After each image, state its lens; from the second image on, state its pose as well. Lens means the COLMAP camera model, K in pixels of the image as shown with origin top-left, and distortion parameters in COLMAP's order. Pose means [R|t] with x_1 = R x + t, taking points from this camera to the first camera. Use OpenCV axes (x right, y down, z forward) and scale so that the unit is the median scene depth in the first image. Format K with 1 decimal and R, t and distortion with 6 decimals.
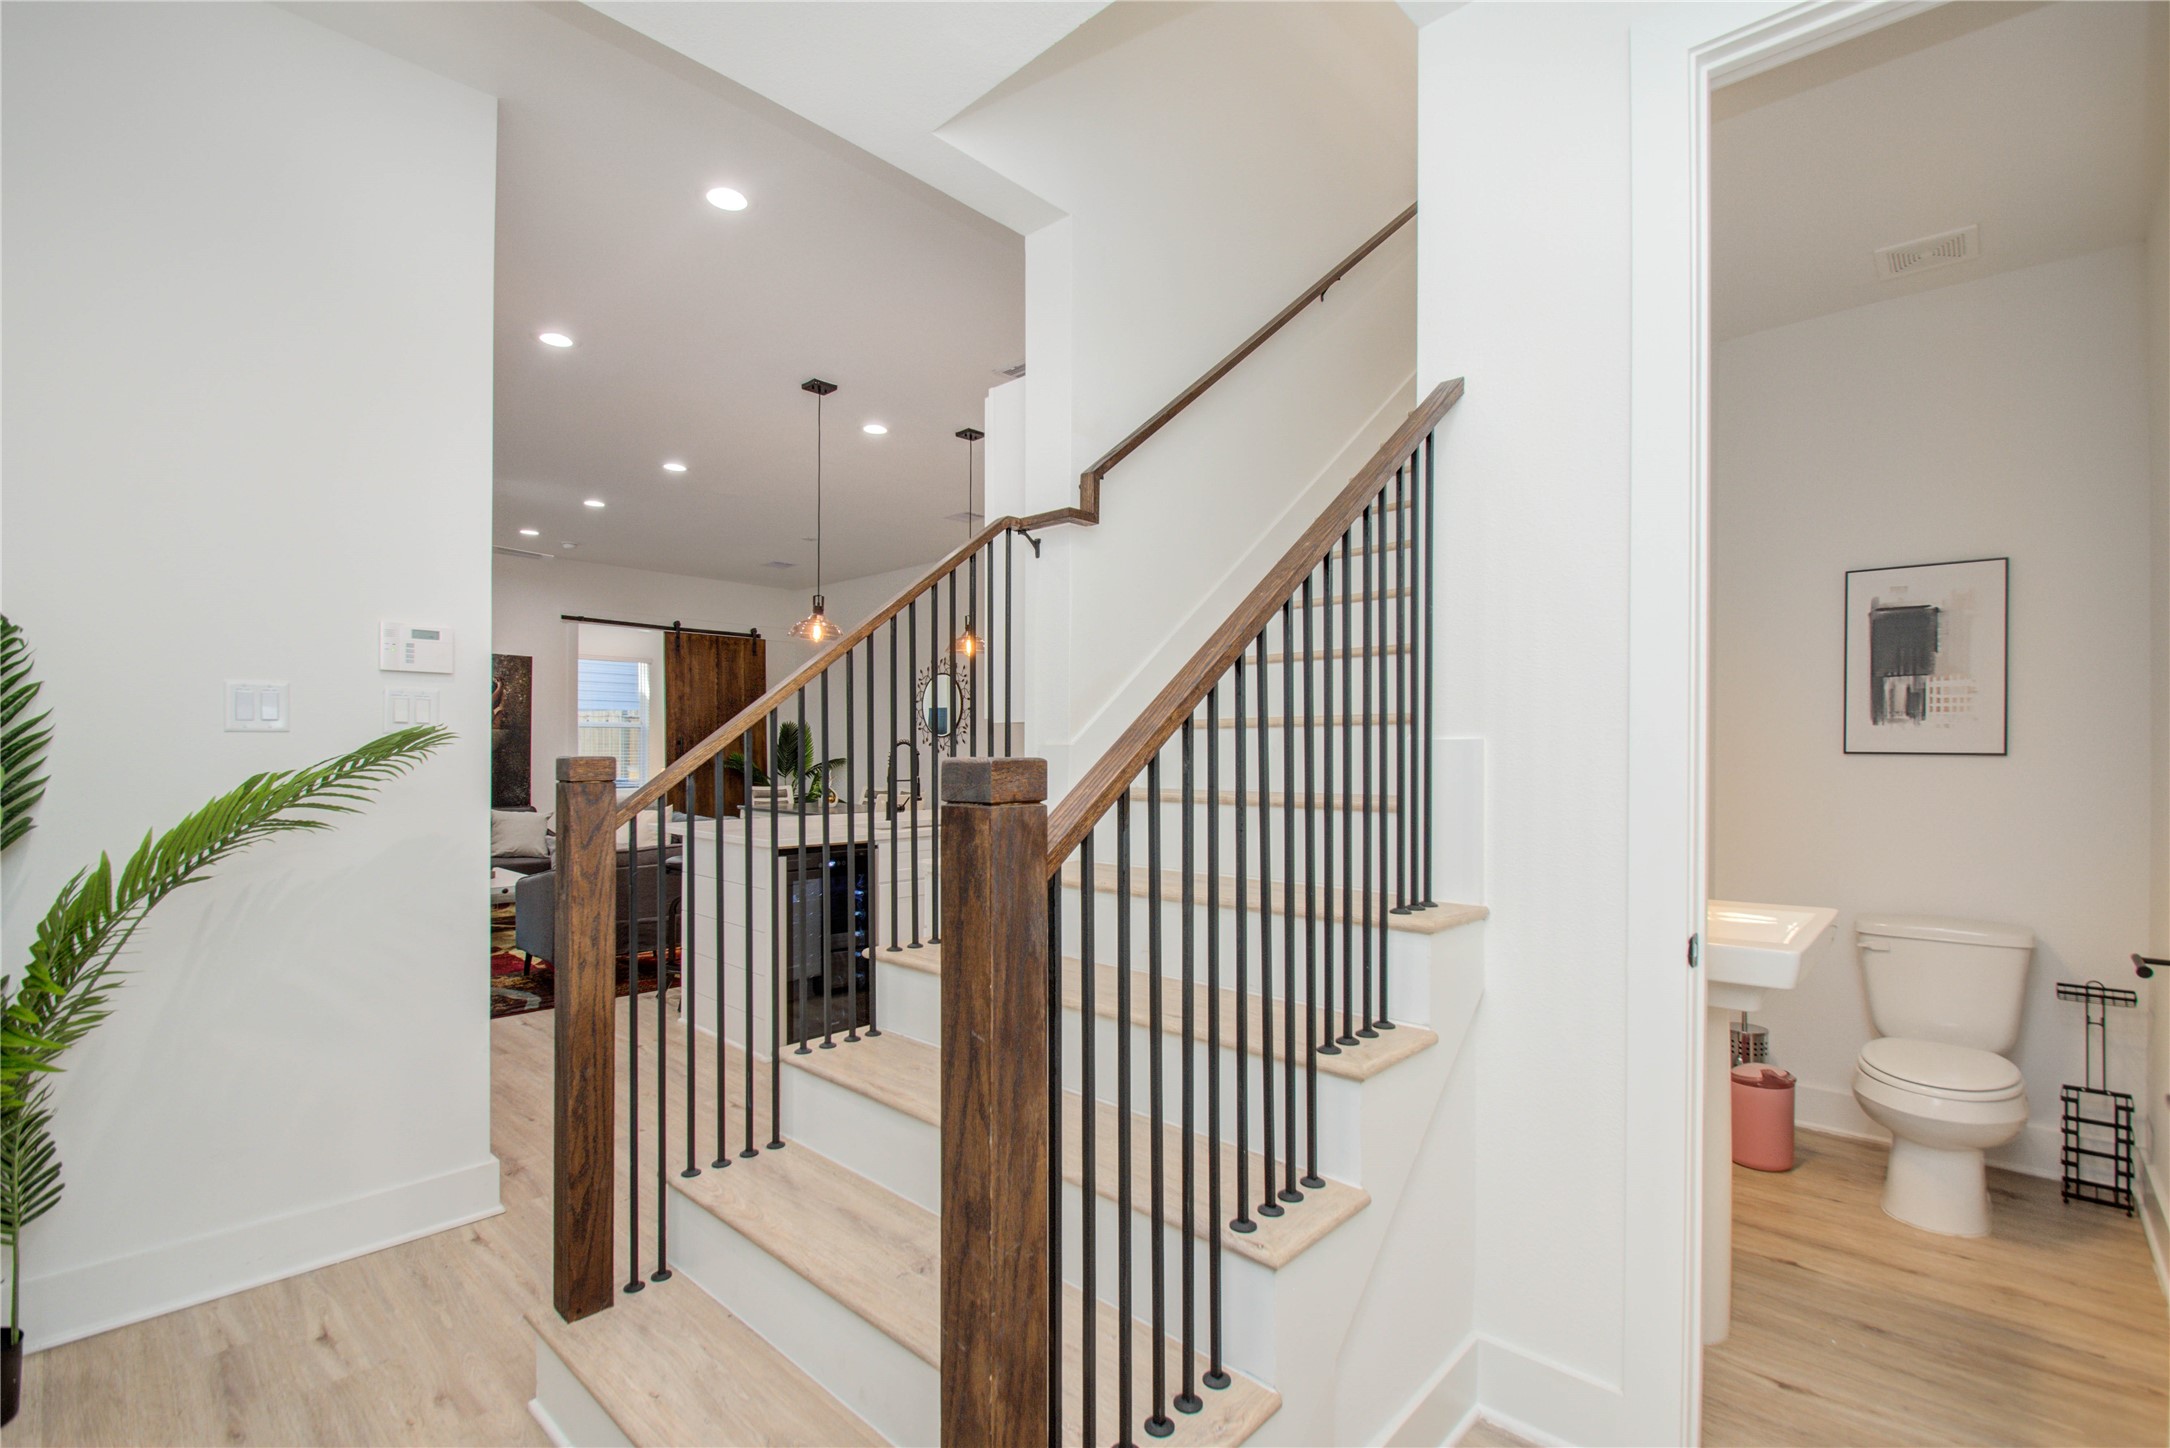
lens RADIAL K [[987.6, 0, 1085.0], [0, 987.6, 724.0], [0, 0, 1]] dist [-0.096436, 0.000114]
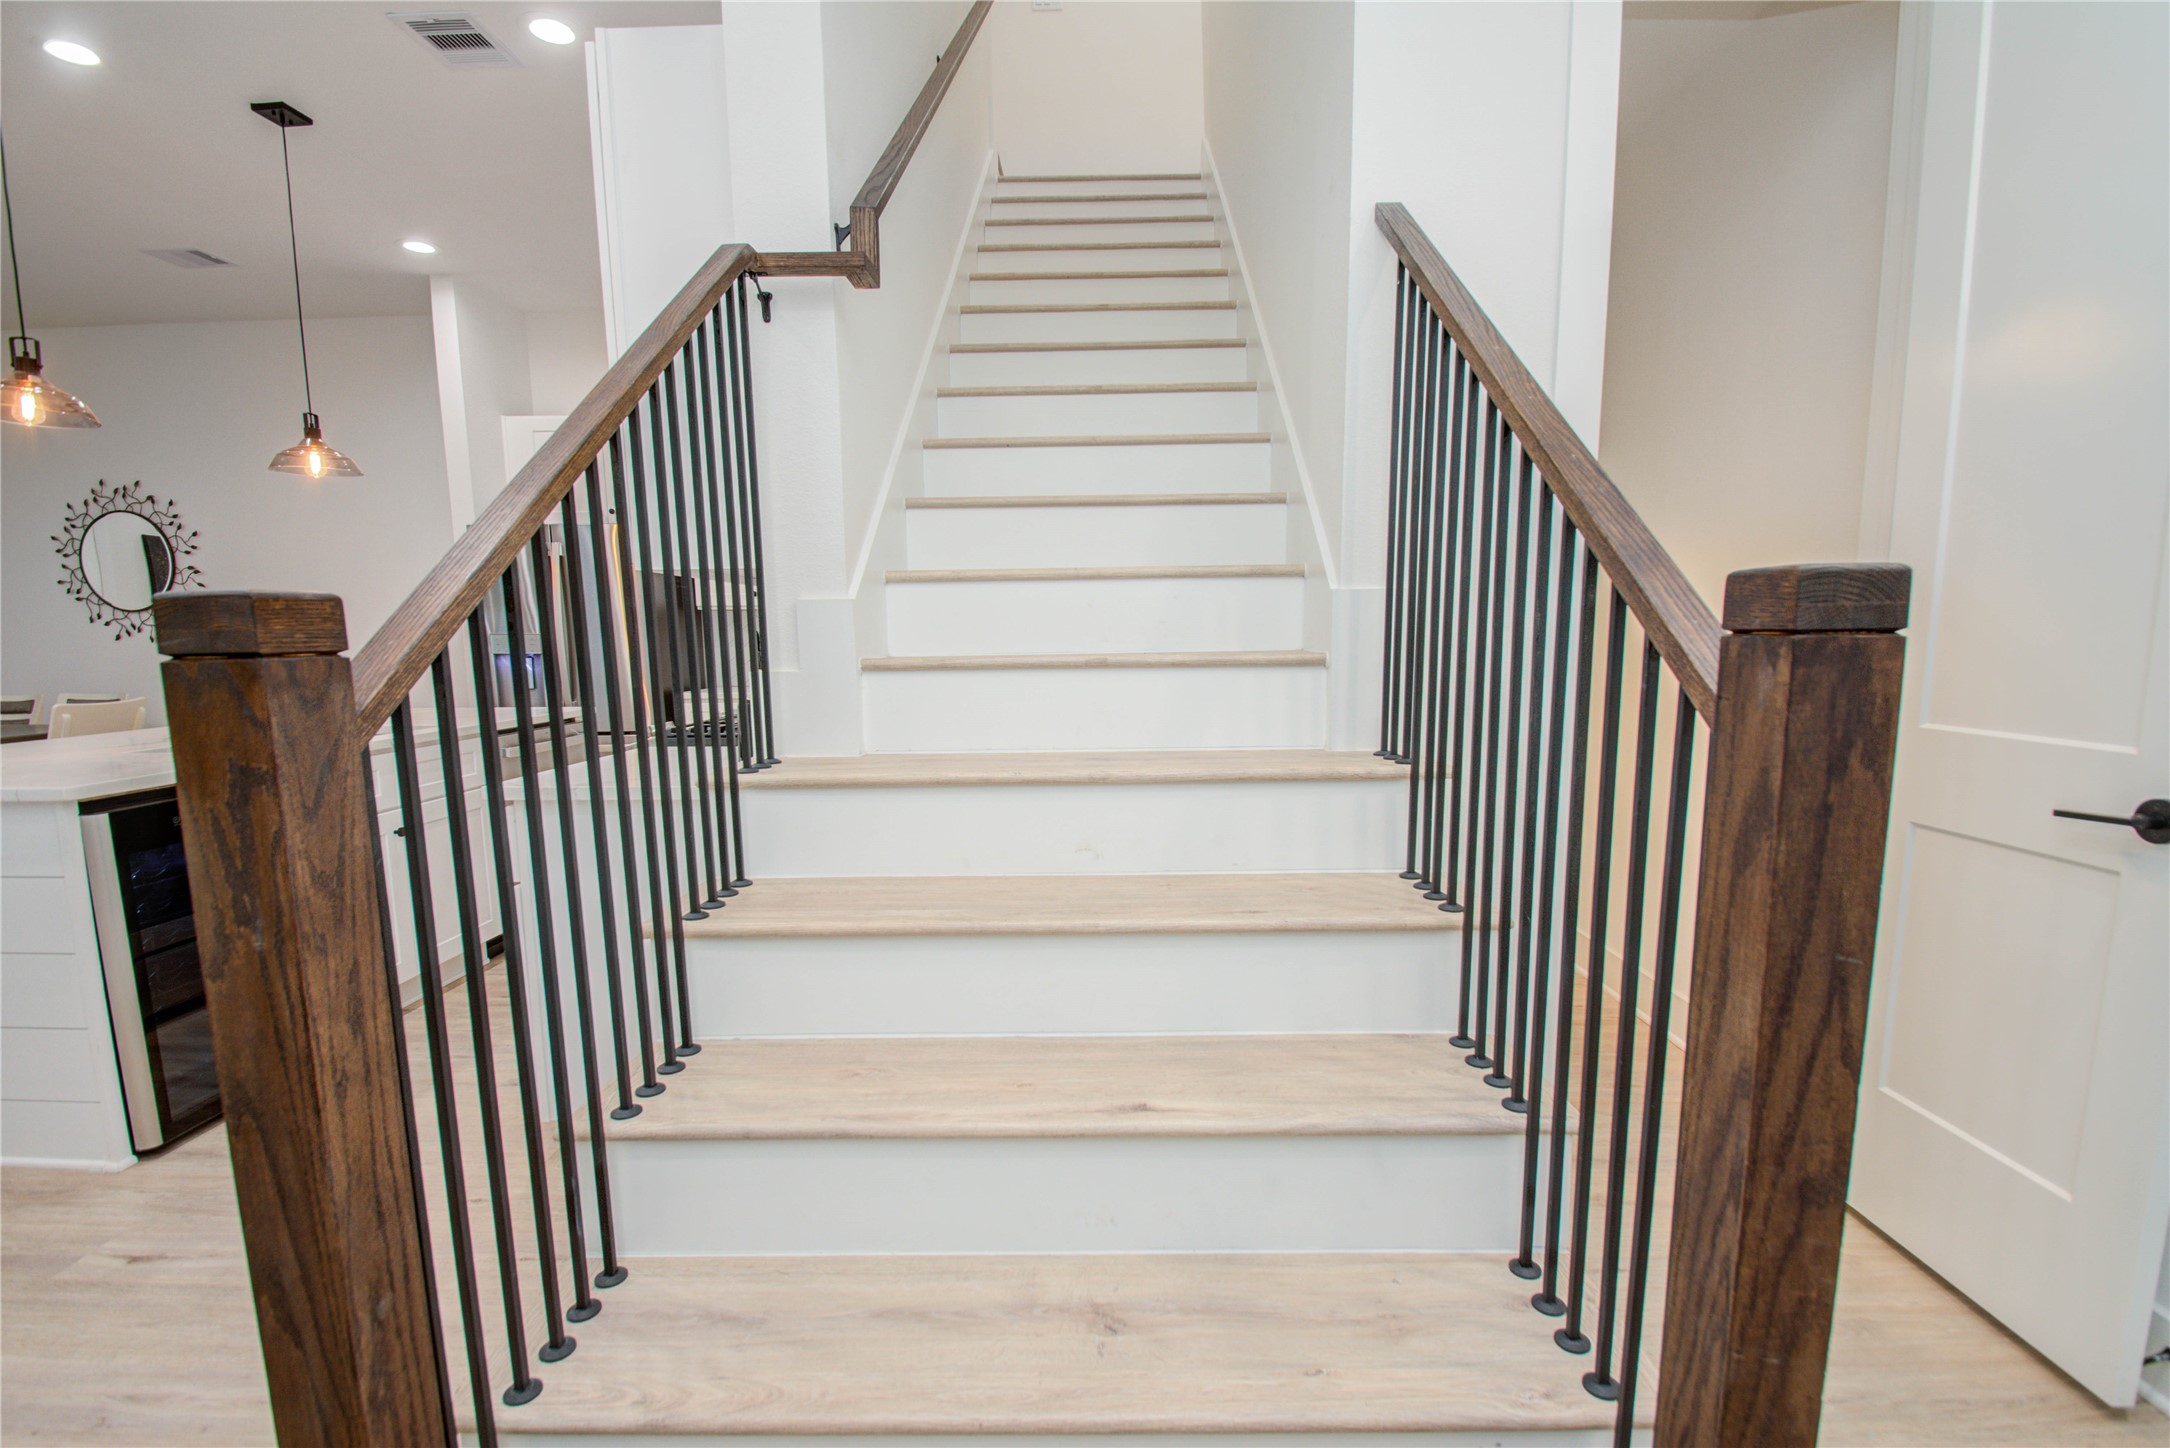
lens RADIAL K [[932.5, 0, 1081.5], [0, 932.5, 763.0], [0, 0, 1]] dist [-0.023648, 0.000068]
pose [[0.744701, -0.113114, 0.657742, -0.162926], [-0.010410, 0.983444, 0.180913, 0.009811], [-0.667317, -0.141573, 0.731195, 0.152380]]
